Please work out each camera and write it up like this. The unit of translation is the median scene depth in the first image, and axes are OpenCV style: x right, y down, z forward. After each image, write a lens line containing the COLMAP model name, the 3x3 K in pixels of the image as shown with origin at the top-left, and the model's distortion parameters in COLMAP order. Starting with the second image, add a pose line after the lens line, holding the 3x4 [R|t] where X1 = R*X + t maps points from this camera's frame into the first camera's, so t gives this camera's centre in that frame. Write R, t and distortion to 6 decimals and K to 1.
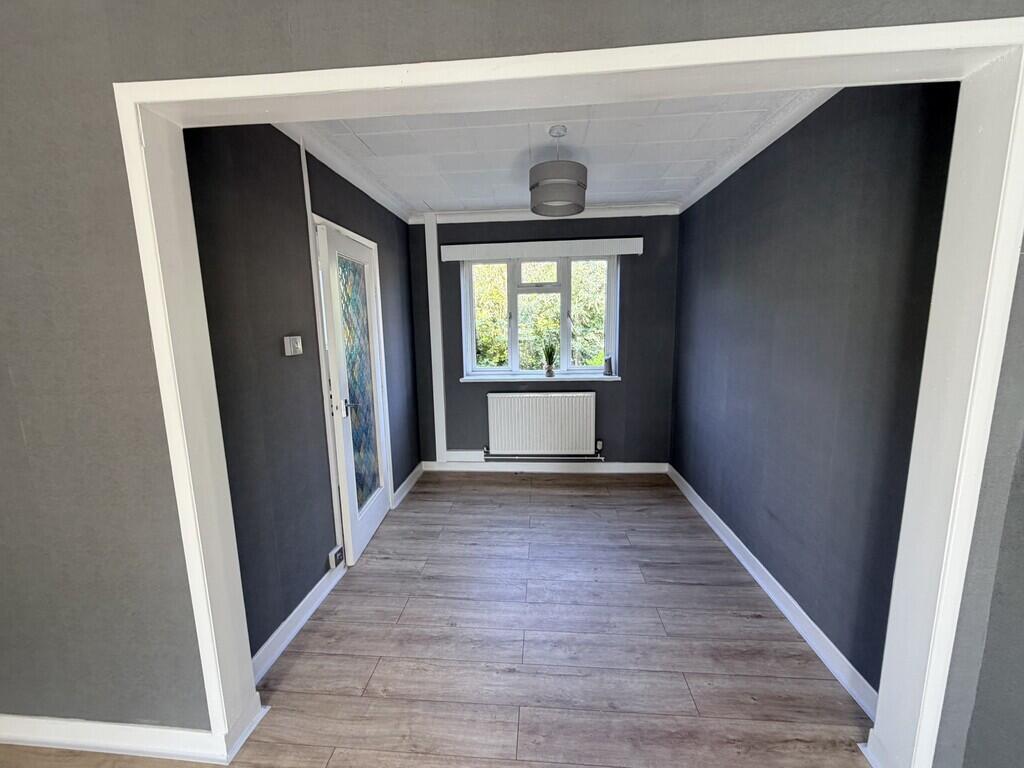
lens RADIAL K [[409.0, 0, 509.0], [0, 409.0, 384.3], [0, 0, 1]] dist [0.001033, 0.000157]
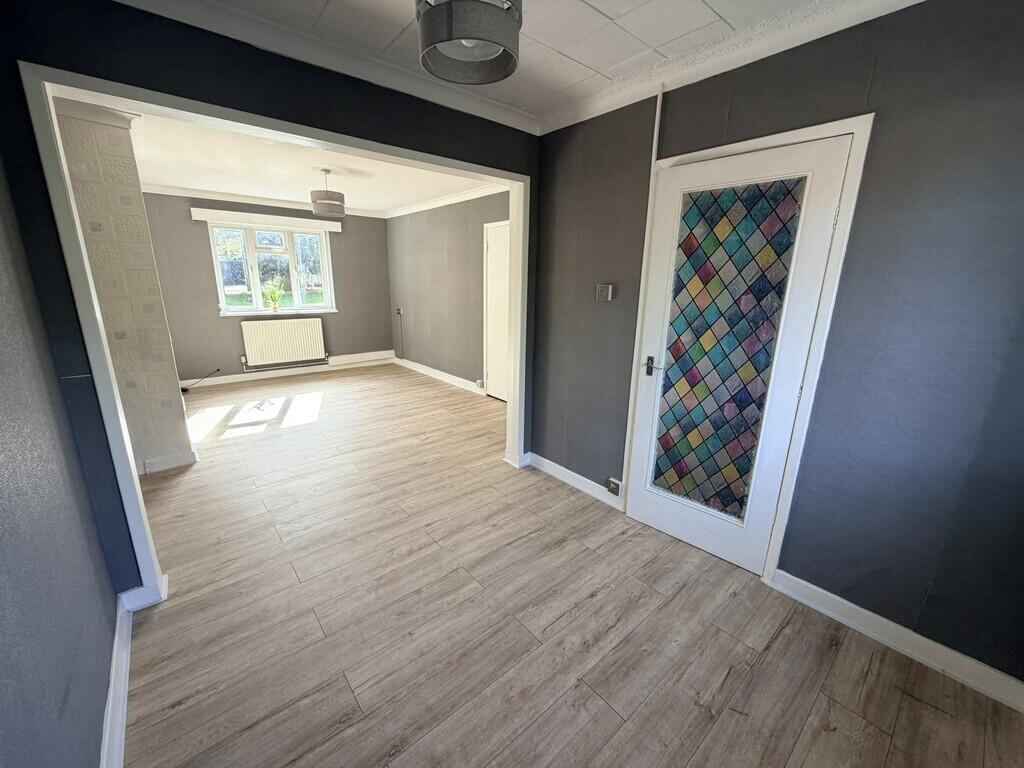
lens RADIAL K [[409.0, 0, 509.0], [0, 409.0, 384.3], [0, 0, 1]] dist [0.001033, 0.000157]
pose [[-0.712185, 0.182295, -0.677909, 0.479706], [-0.109084, 0.925225, 0.363399, -0.209005], [0.693464, 0.332757, -0.639046, 1.372614]]
